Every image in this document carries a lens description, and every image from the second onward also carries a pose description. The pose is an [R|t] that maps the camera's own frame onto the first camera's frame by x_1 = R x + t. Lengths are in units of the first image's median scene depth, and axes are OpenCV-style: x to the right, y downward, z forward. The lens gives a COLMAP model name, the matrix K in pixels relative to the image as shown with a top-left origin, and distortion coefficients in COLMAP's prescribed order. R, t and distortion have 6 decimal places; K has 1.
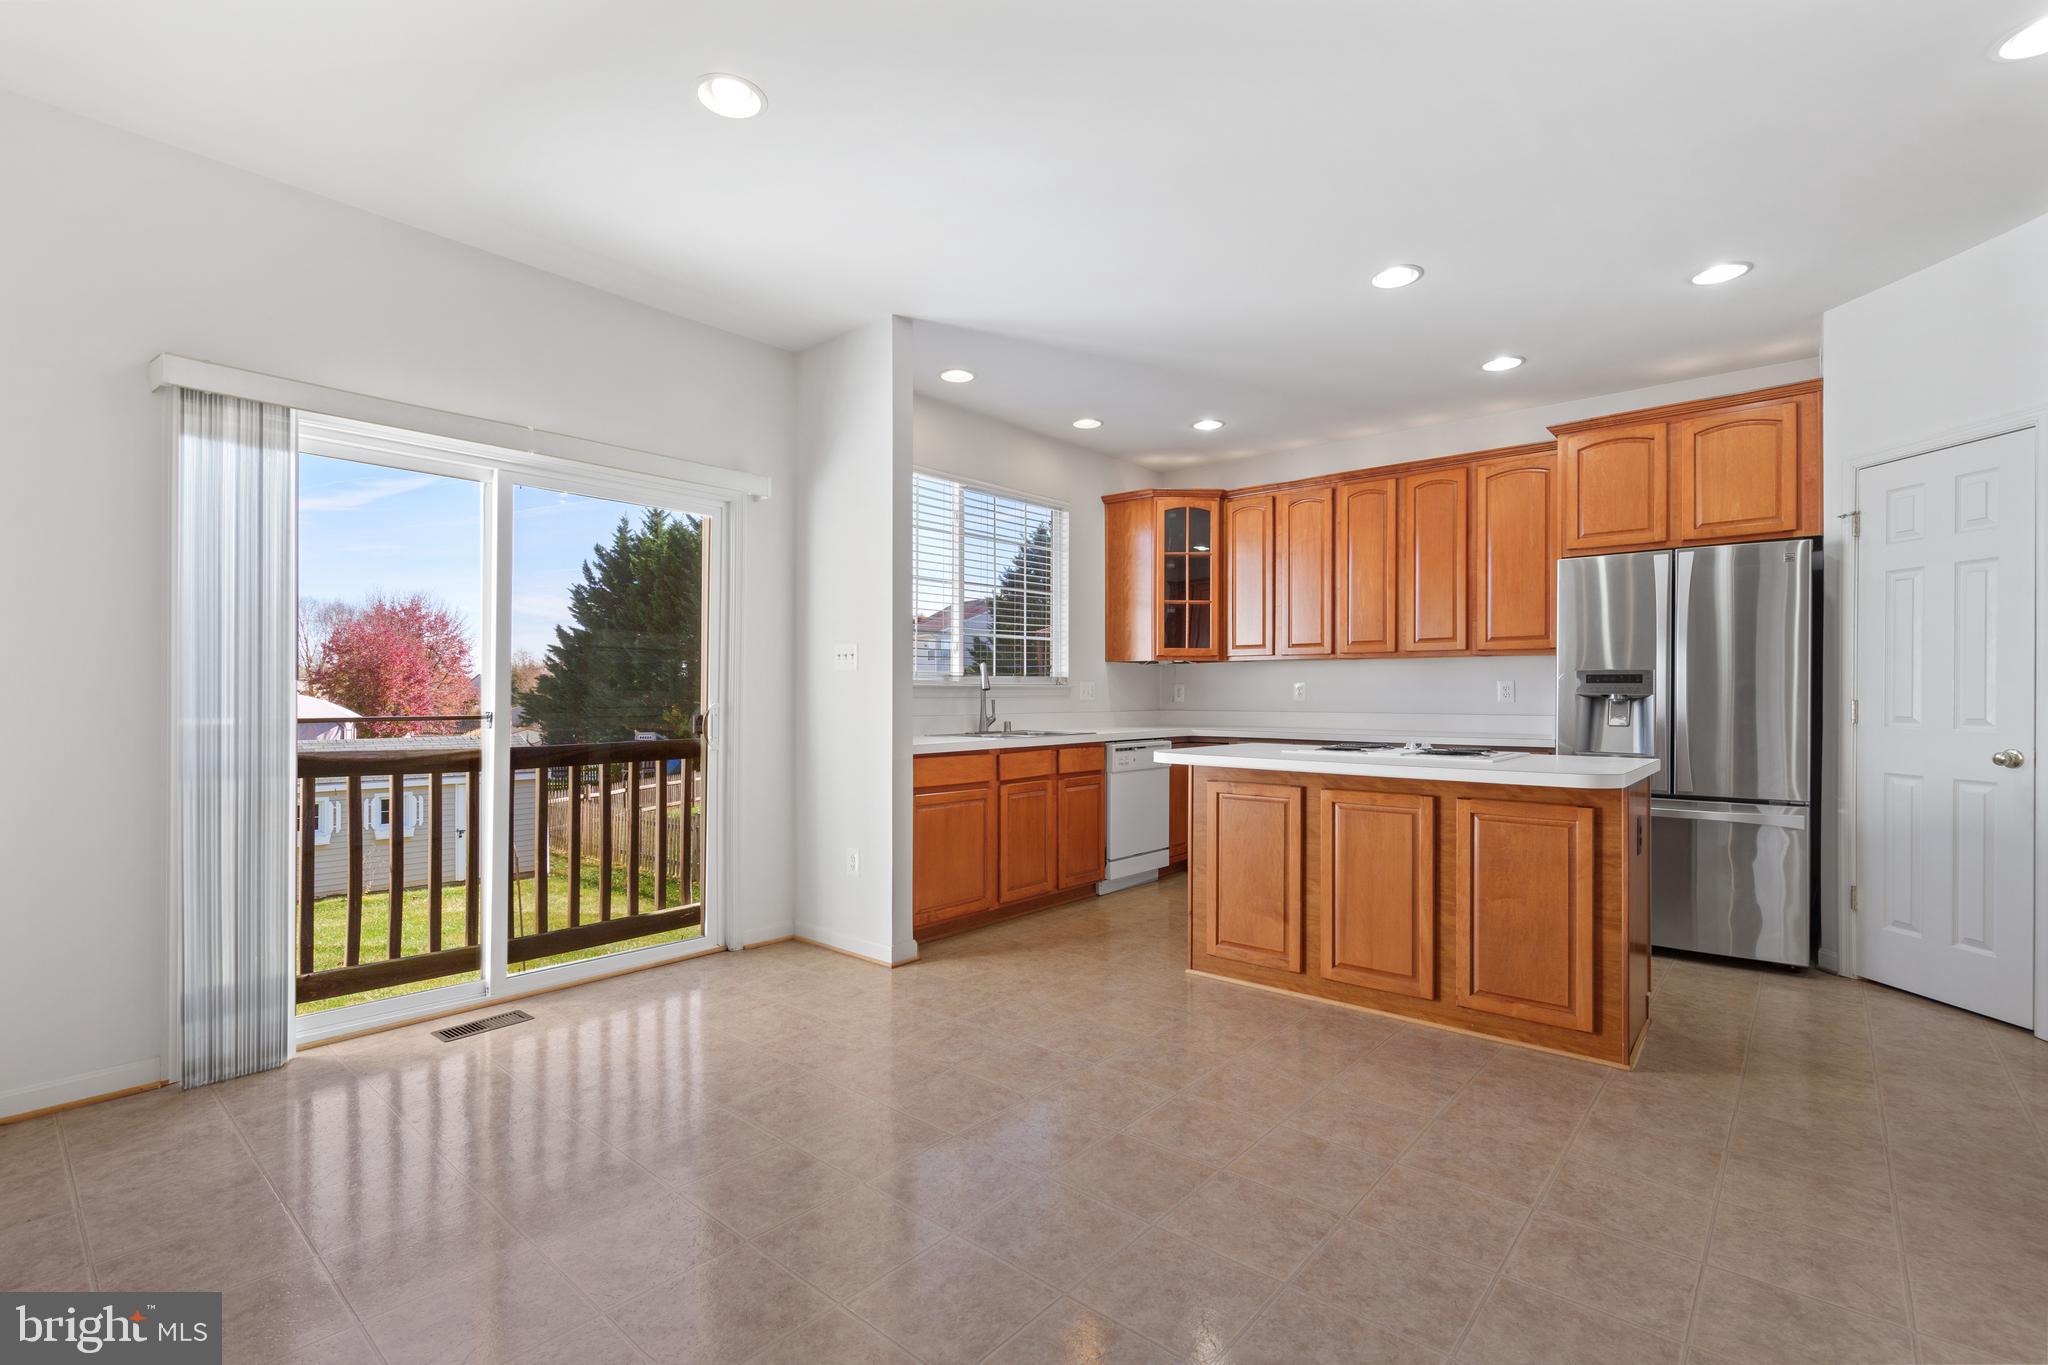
lens RADIAL K [[926.5, 0, 1013.6], [0, 926.5, 687.7], [0, 0, 1]] dist [0.001786, -0.000731]
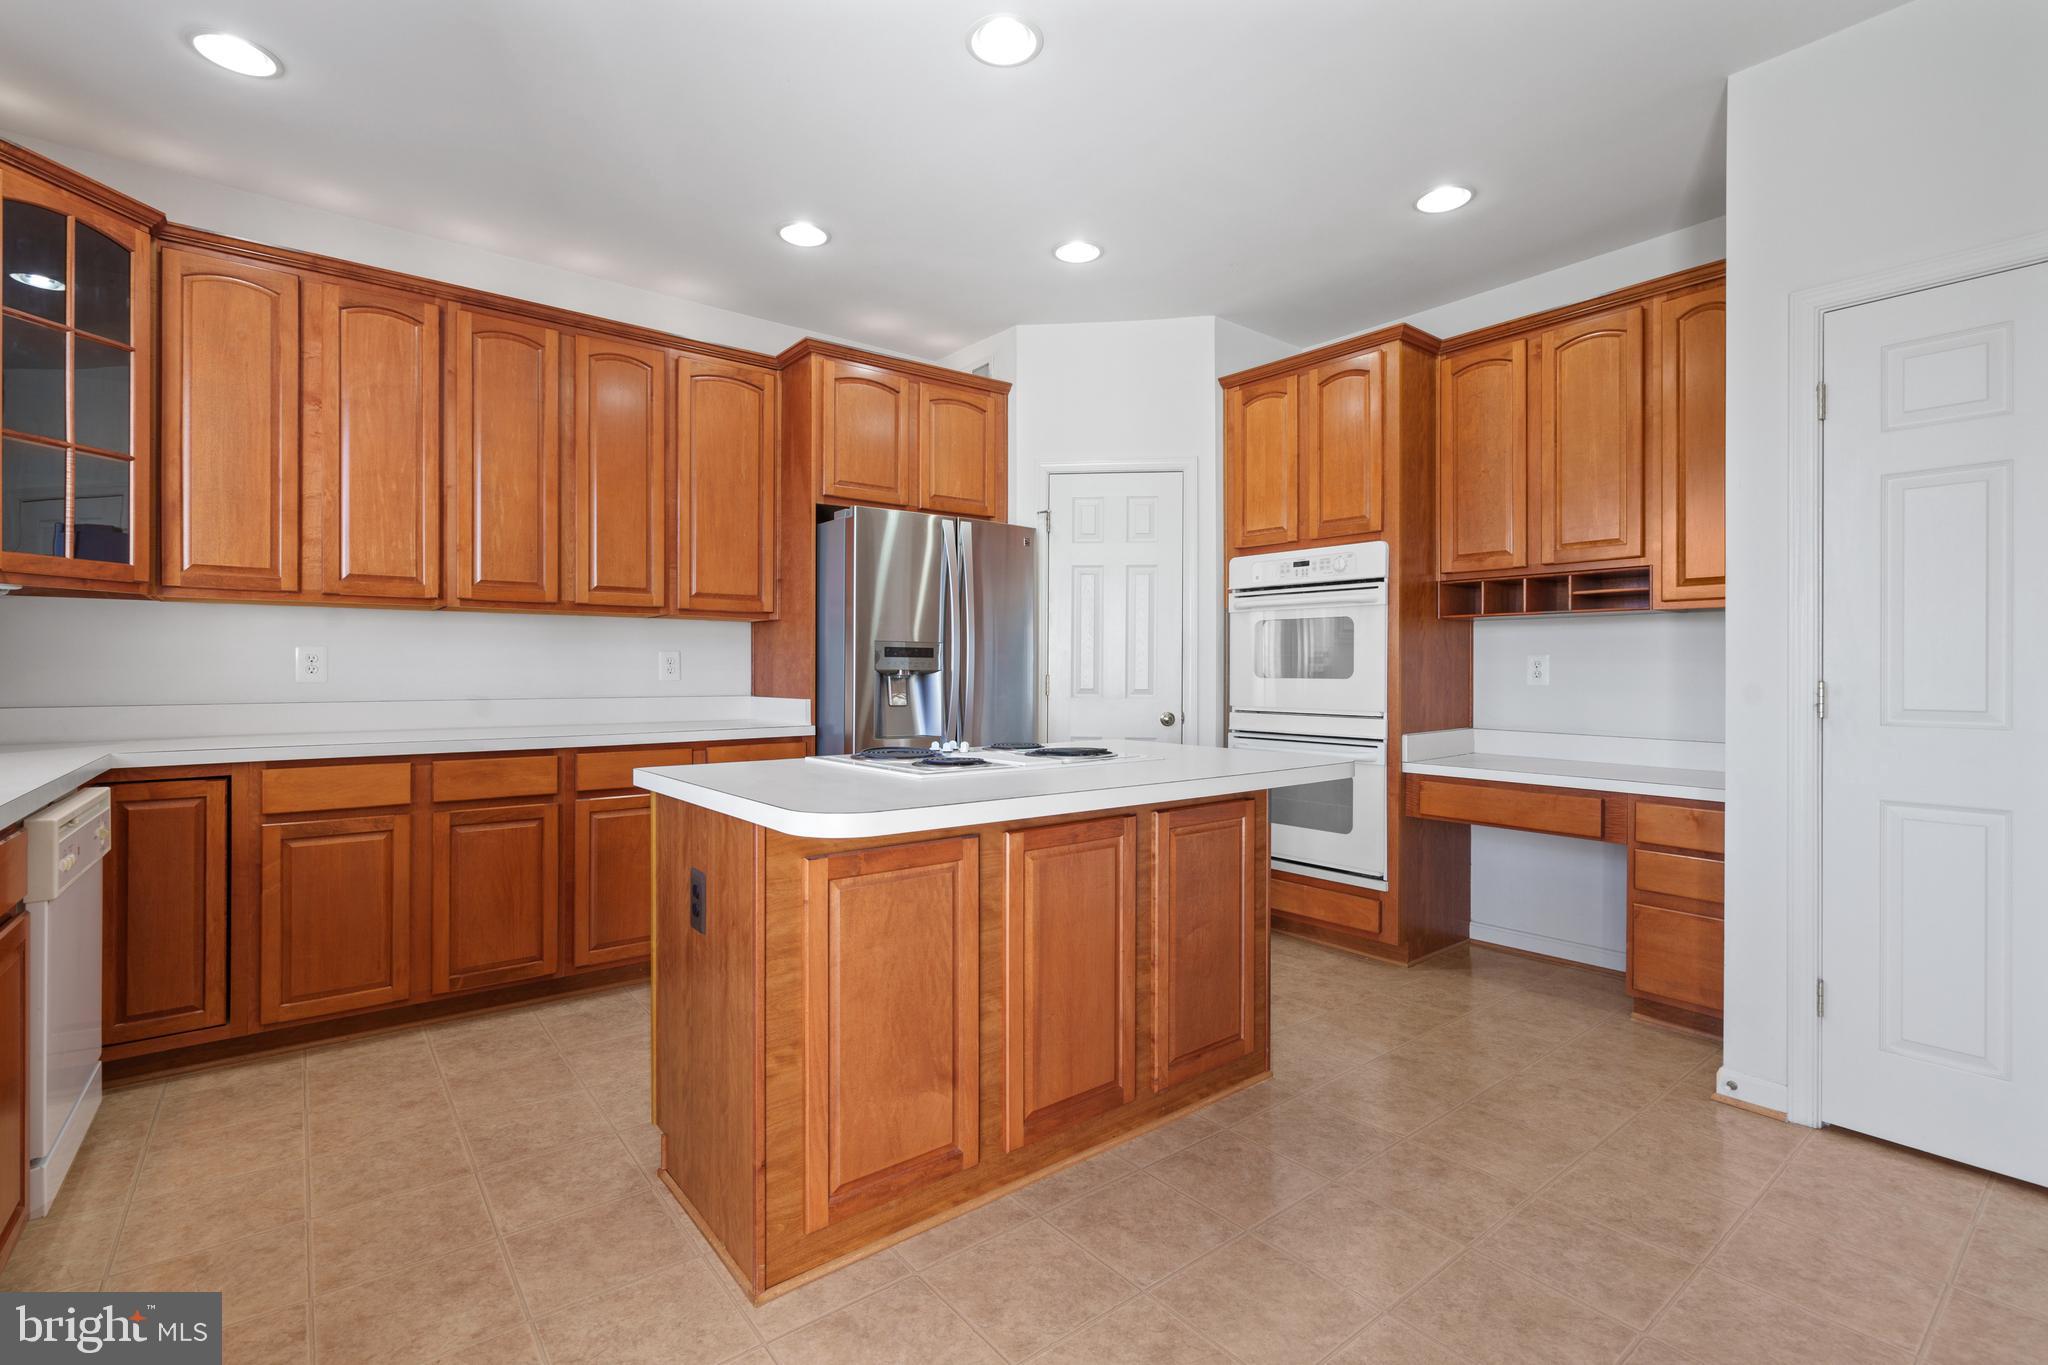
lens RADIAL K [[926.5, 0, 1017.6], [0, 926.5, 675.8], [0, 0, 1]] dist [0.001786, -0.000731]
pose [[0.191822, -0.008817, 0.981390, -0.167007], [-0.008082, 0.999912, 0.010563, 0.002500], [-0.981397, -0.009958, 0.191733, 0.607575]]
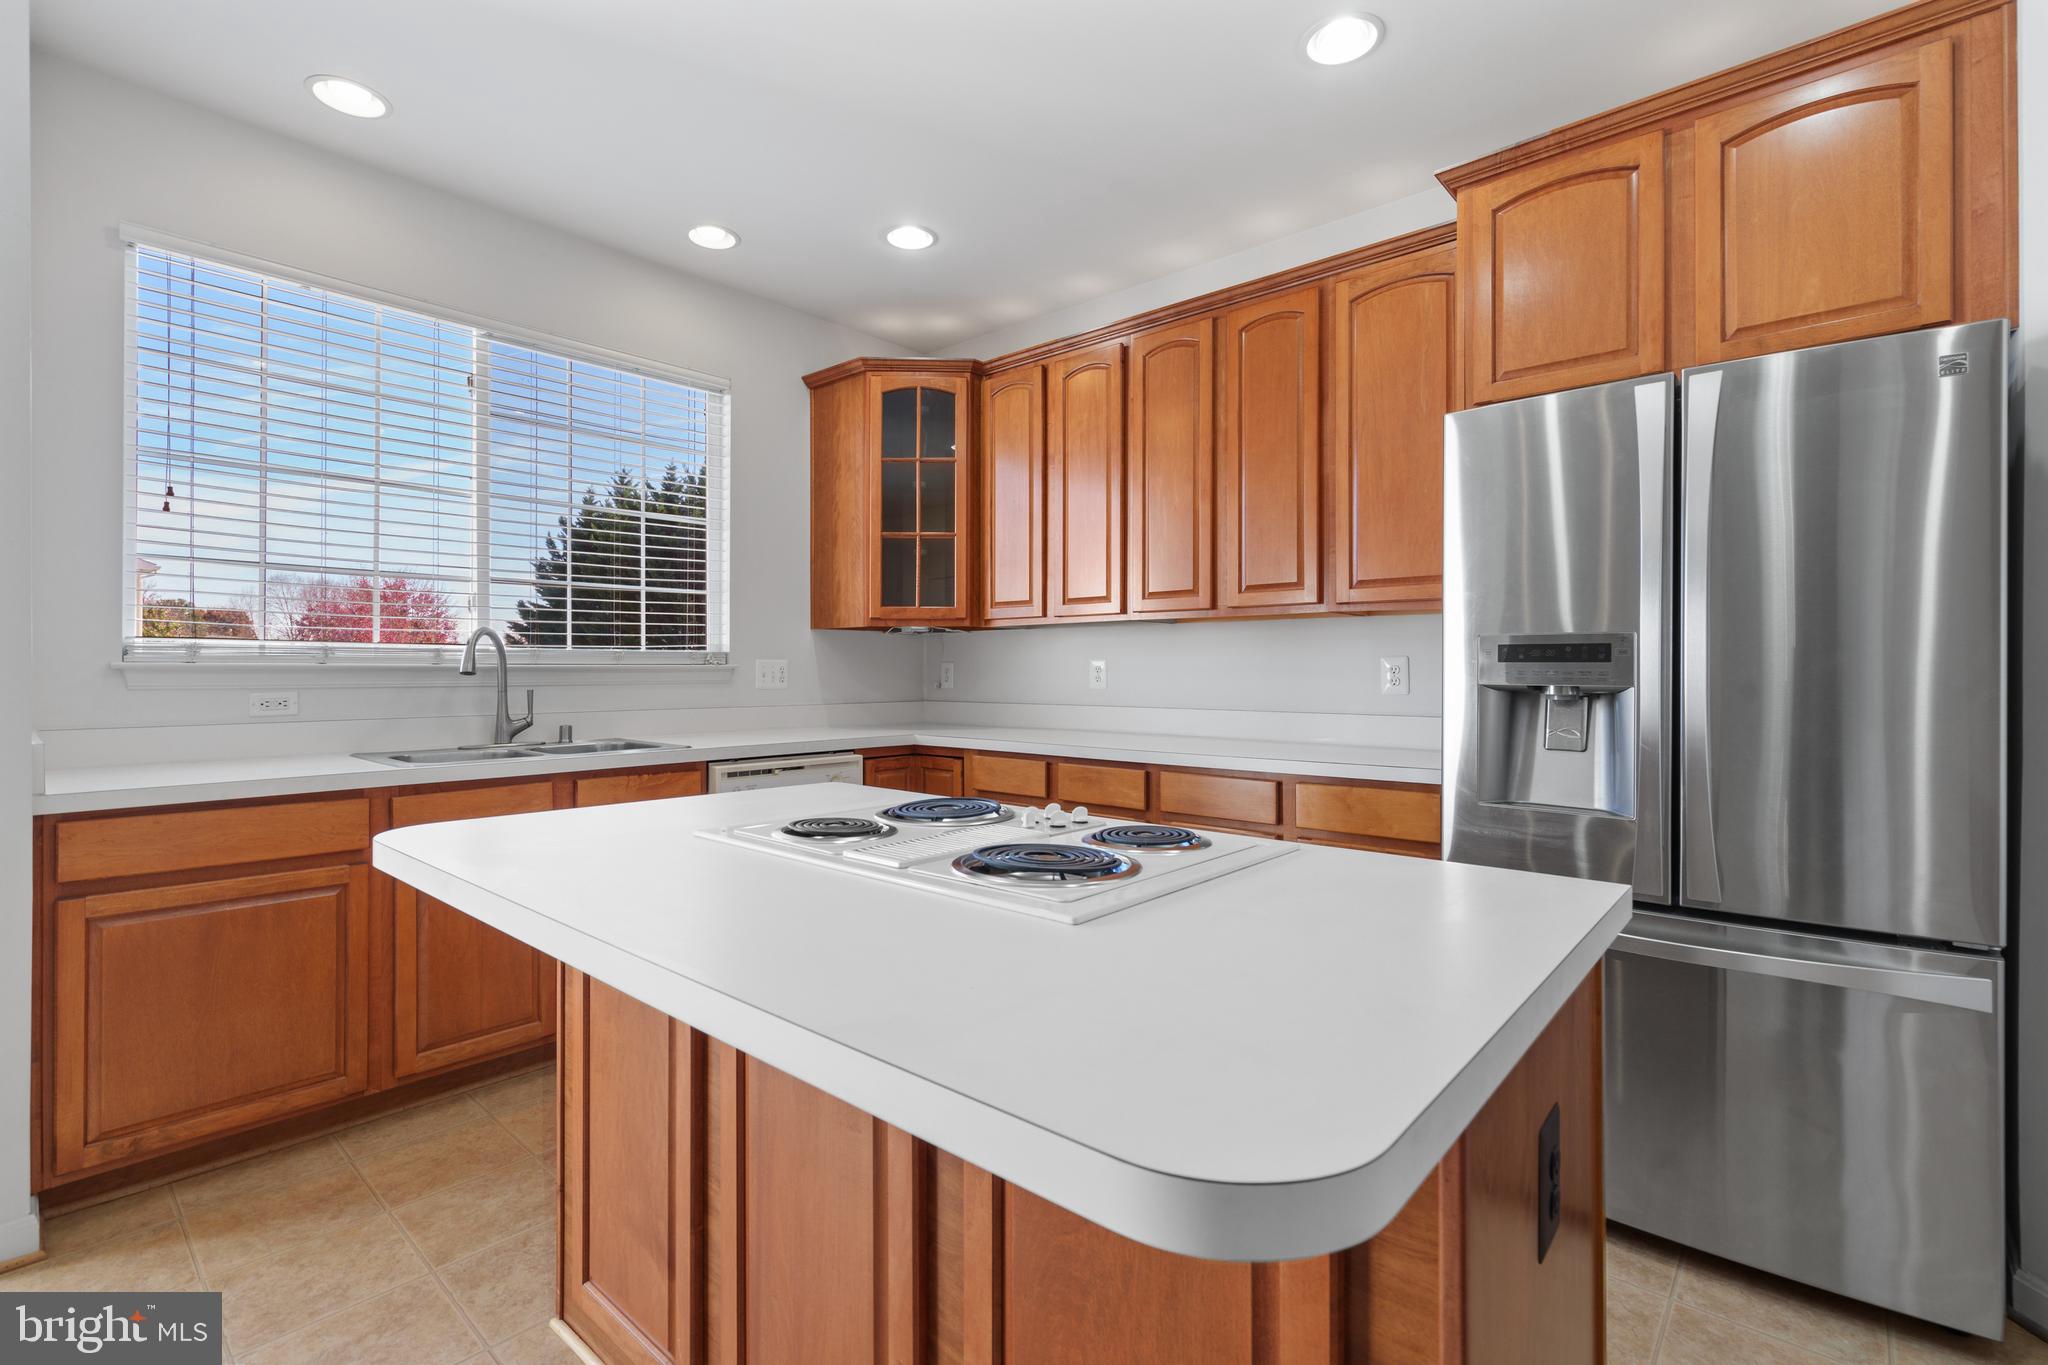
lens RADIAL K [[926.5, 0, 1009.8], [0, 926.5, 664.4], [0, 0, 1]] dist [0.001786, -0.000731]
pose [[0.999924, -0.000664, -0.012344, 0.311556], [0.000661, 1.000000, -0.000229, -0.003077], [0.012344, 0.000221, 0.999924, 0.432208]]
